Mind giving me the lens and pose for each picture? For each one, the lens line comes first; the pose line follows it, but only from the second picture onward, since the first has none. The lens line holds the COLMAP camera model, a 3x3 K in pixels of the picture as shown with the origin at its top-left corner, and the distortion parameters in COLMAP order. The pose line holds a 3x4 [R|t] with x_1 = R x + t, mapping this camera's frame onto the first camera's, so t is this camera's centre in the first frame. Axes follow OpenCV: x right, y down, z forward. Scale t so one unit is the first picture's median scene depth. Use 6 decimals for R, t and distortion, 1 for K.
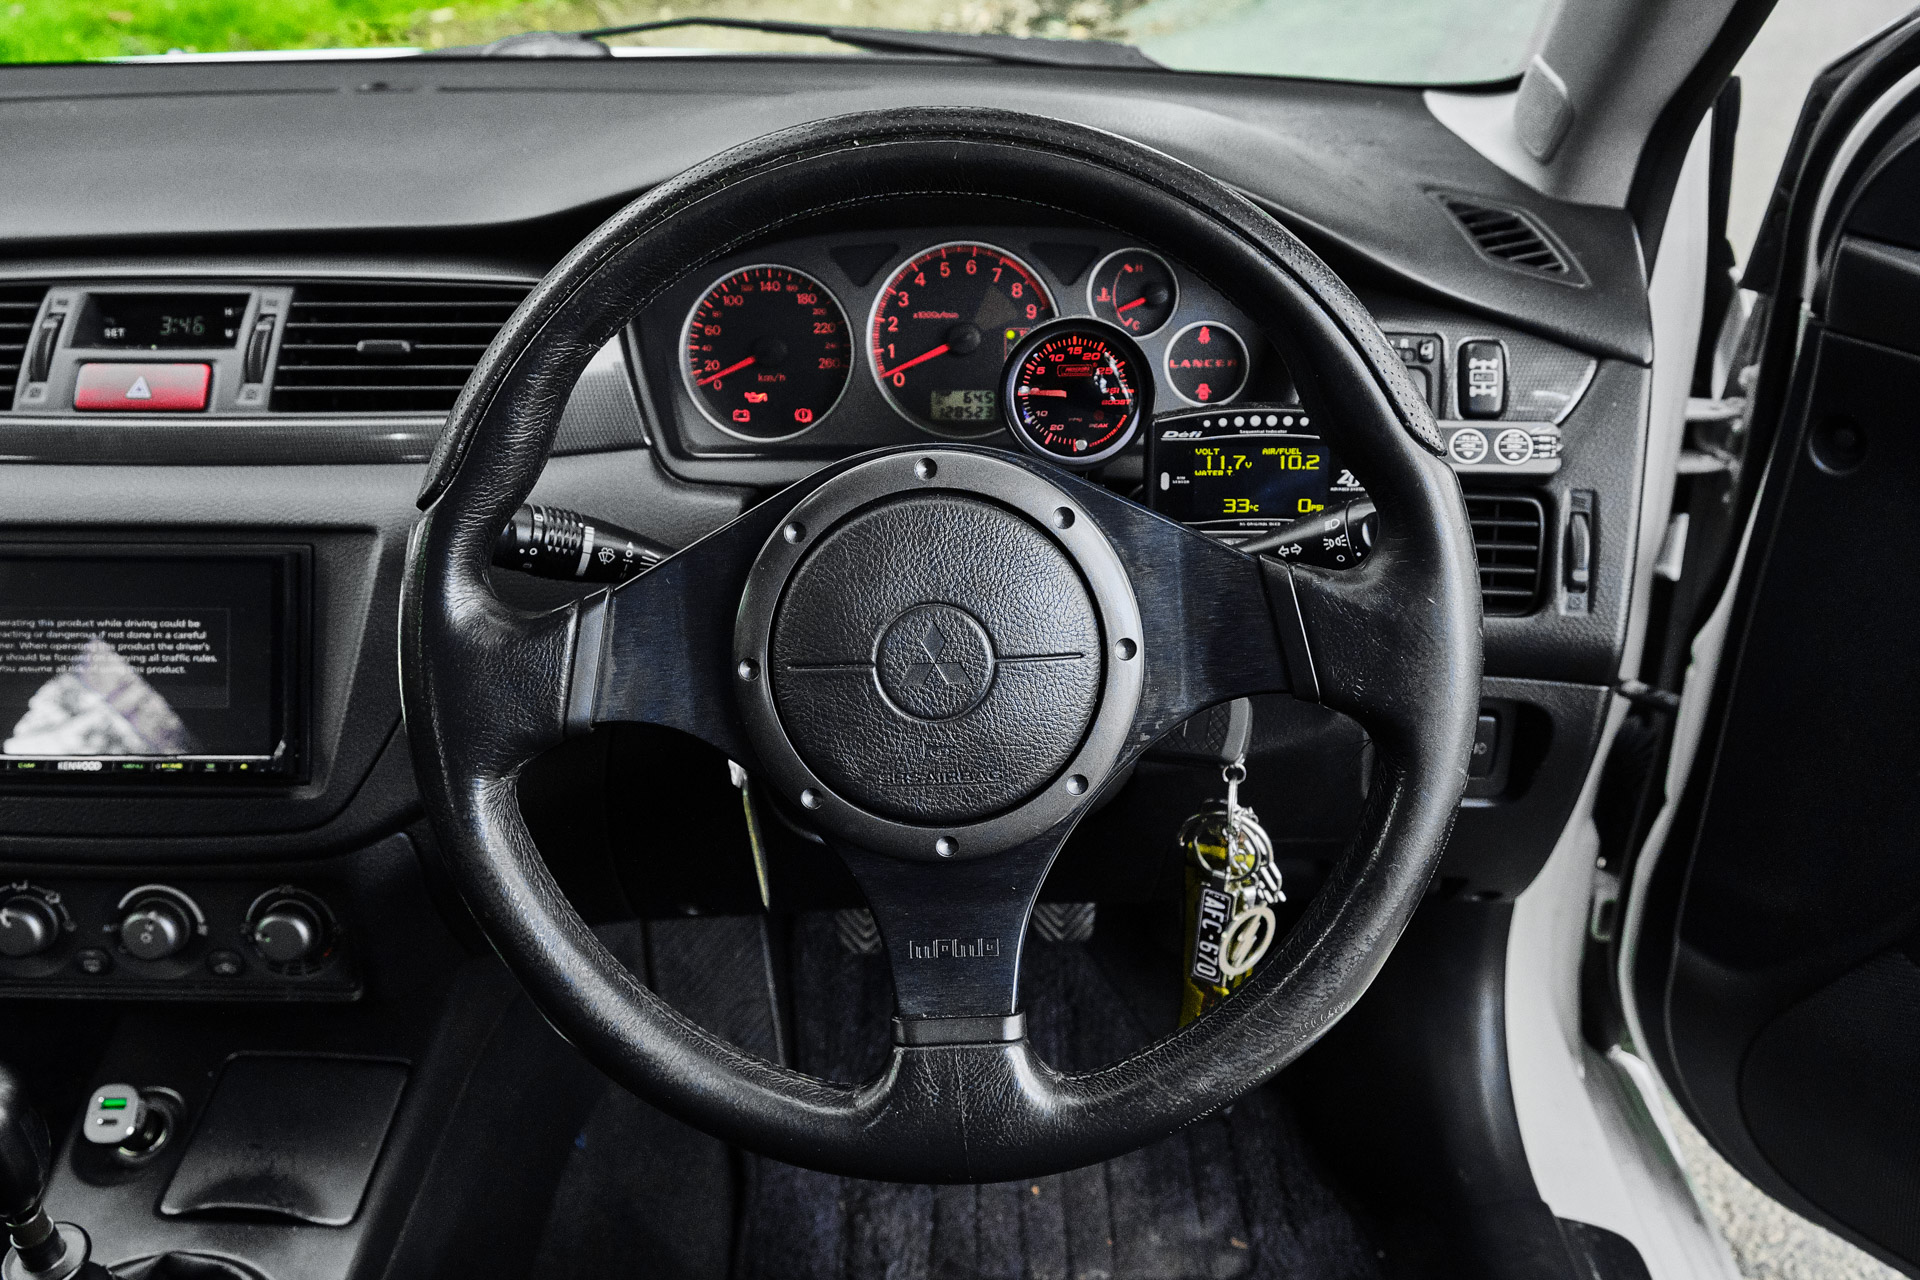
lens RADIAL K [[1774.3, 0, 953.9], [0, 1774.3, 651.9], [0, 0, 1]] dist [0.000236, 0.000000]
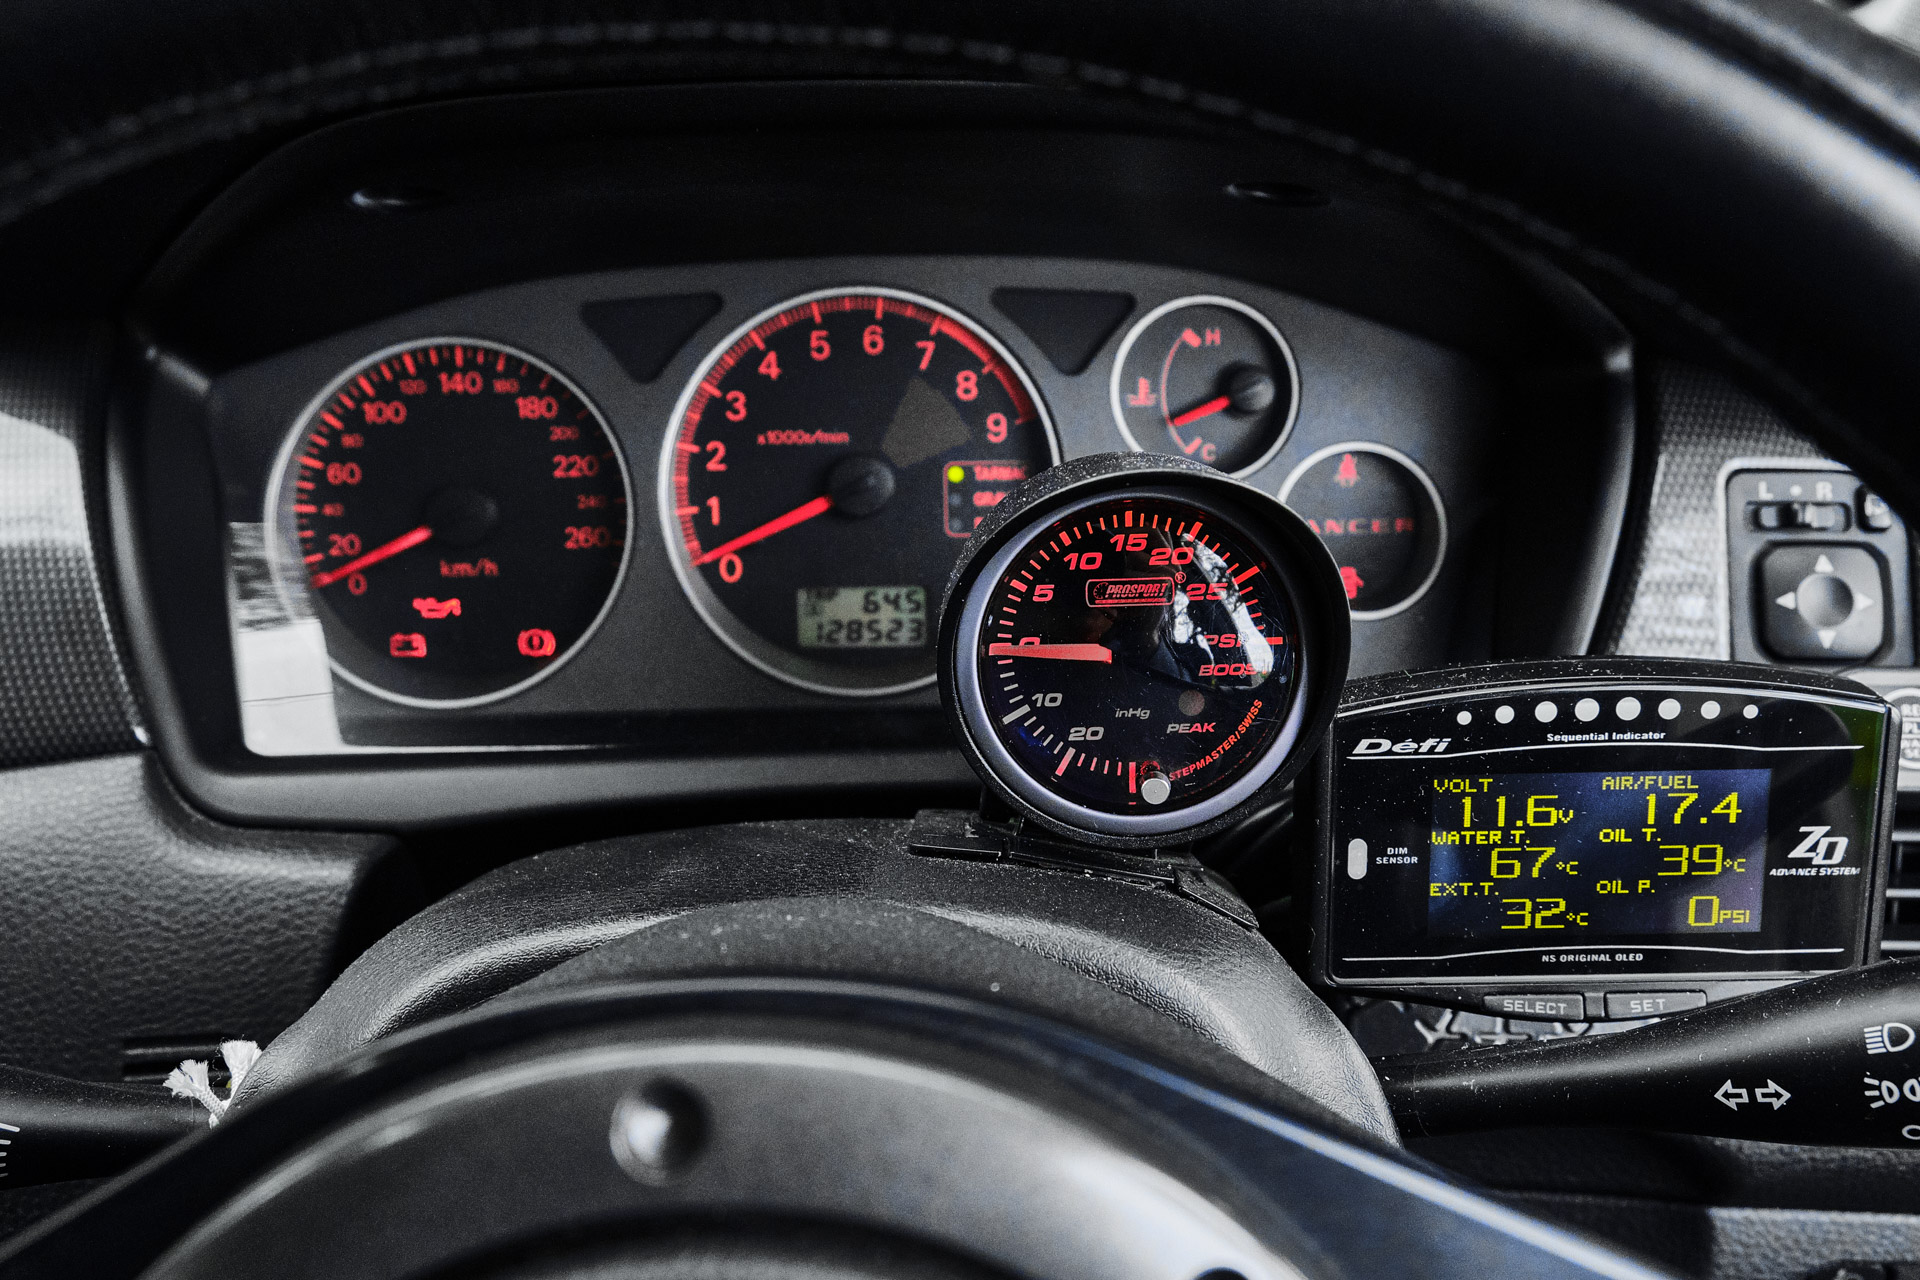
lens RADIAL K [[1774.3, 0, 978.1], [0, 1774.3, 688.1], [0, 0, 1]] dist [0.000236, 0.000000]
pose [[0.998874, -0.018182, 0.043814, 0.016379], [0.019637, 0.999262, -0.033007, -0.109574], [-0.043182, 0.033830, 0.998494, 0.540936]]
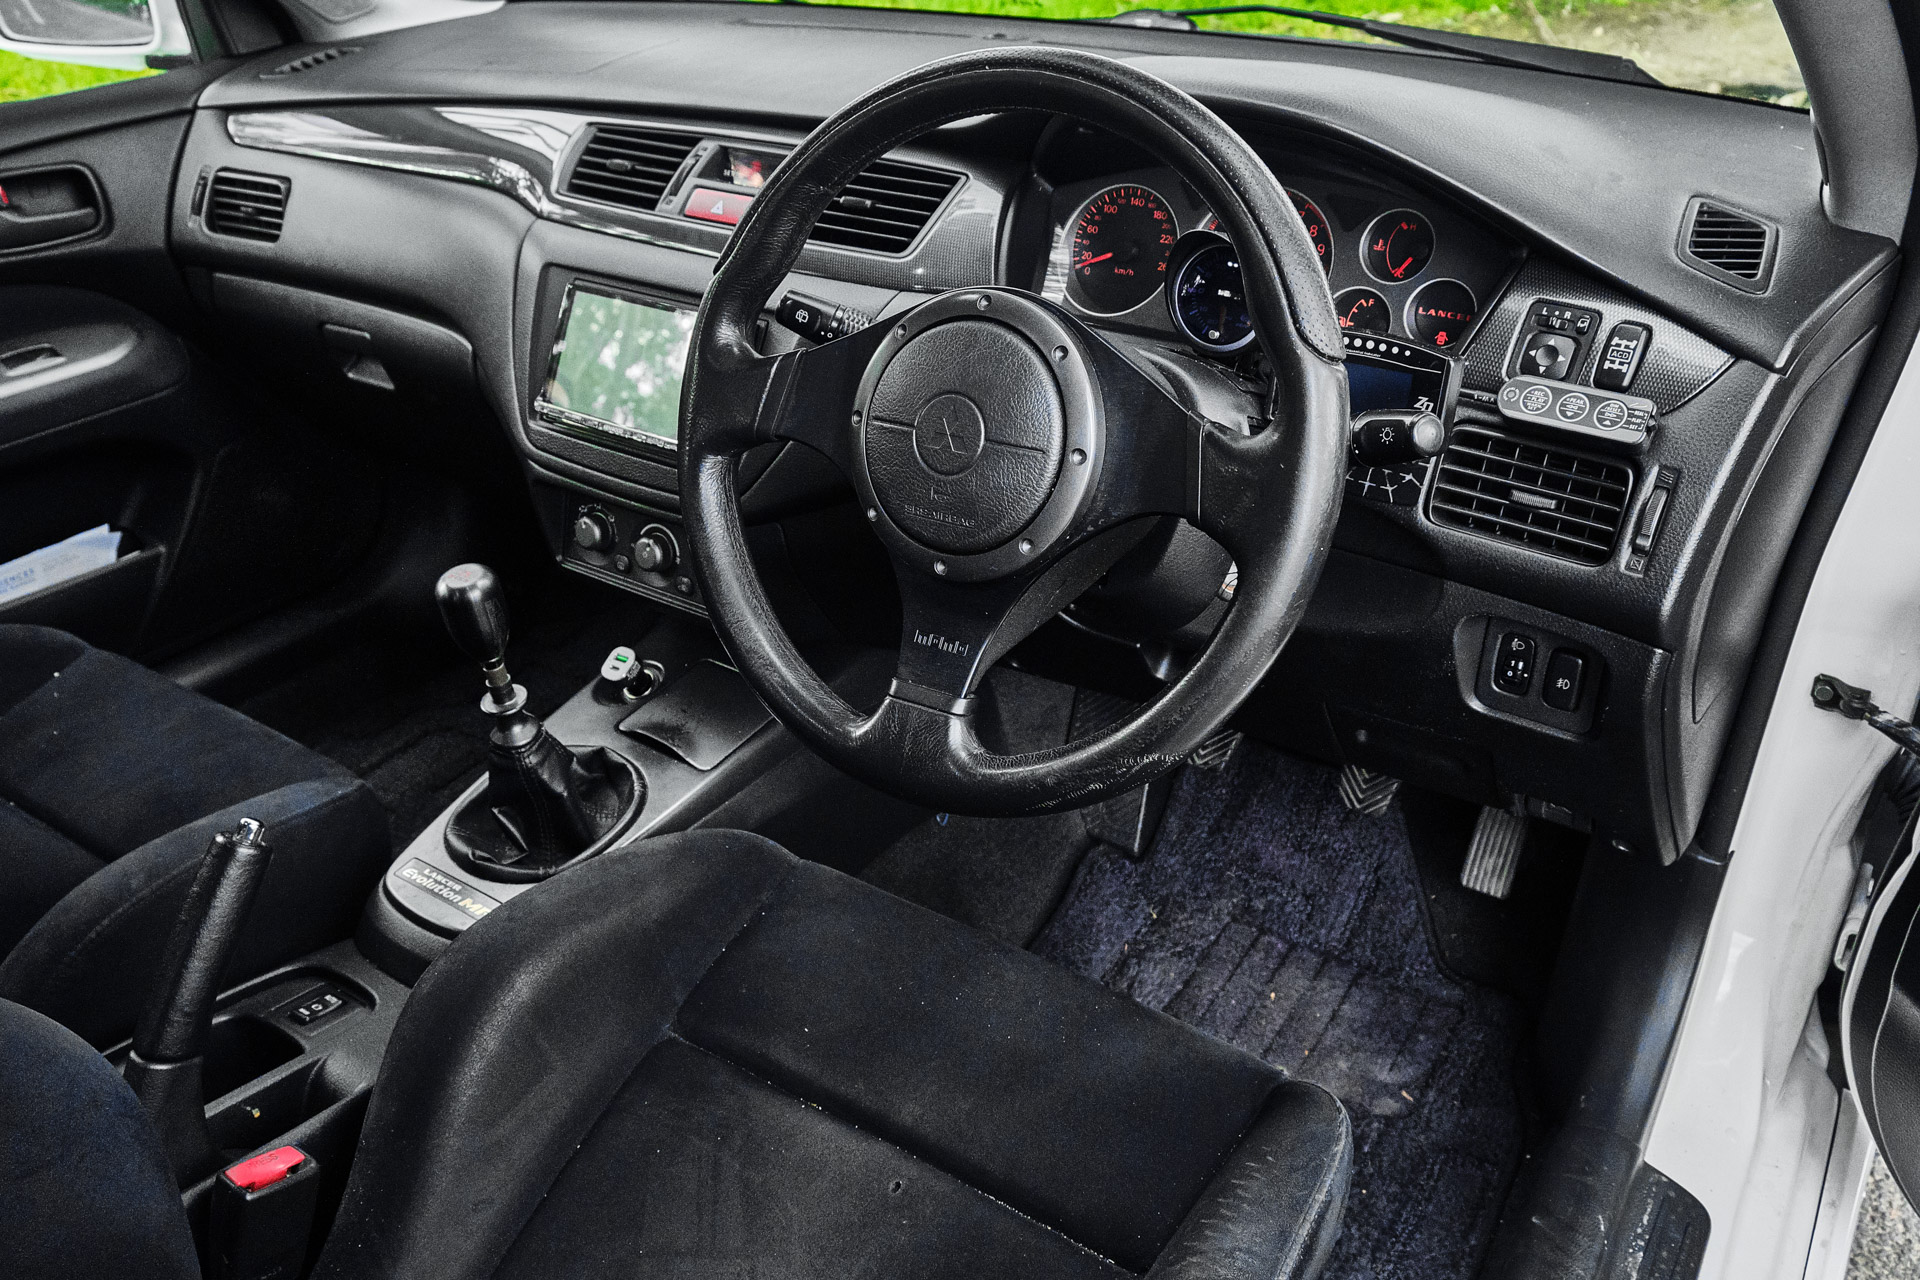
lens RADIAL K [[1555.7, 0, 929.3], [0, 1555.7, 648.3], [0, 0, 1]] dist [-0.028367, 0.007870]
pose [[0.827535, 0.271021, -0.491664, 0.449060], [-0.251244, 0.961949, 0.107382, 0.028995], [0.502059, 0.034665, 0.864138, -0.062694]]
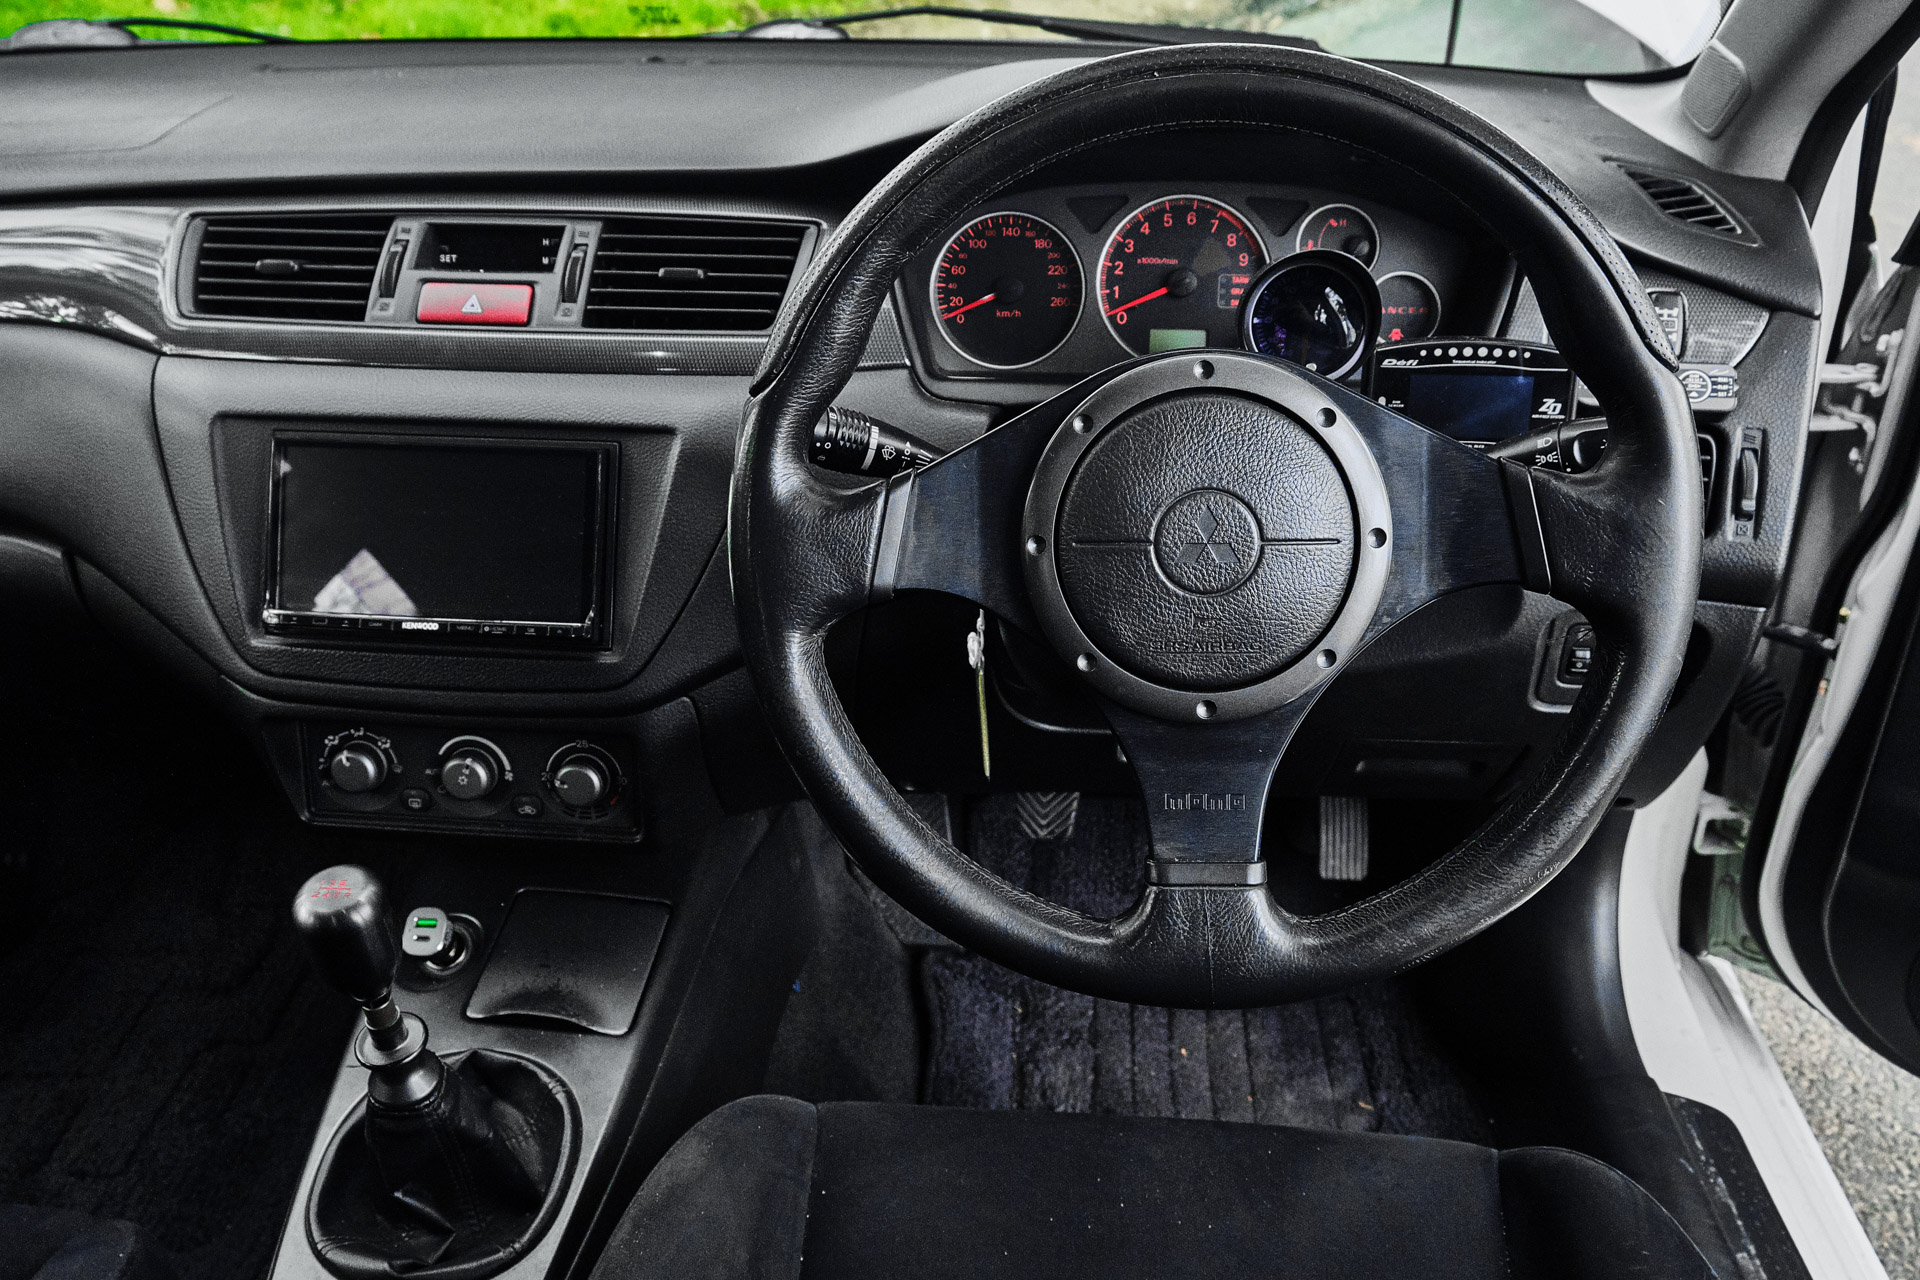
lens RADIAL K [[1555.7, 0, 952.2], [0, 1555.7, 651.7], [0, 0, 1]] dist [-0.028367, 0.007870]
pose [[0.997622, 0.036932, -0.058200, -0.078097], [-0.035442, 0.999022, 0.026437, 0.038079], [0.059120, -0.024311, 0.997955, 0.006773]]
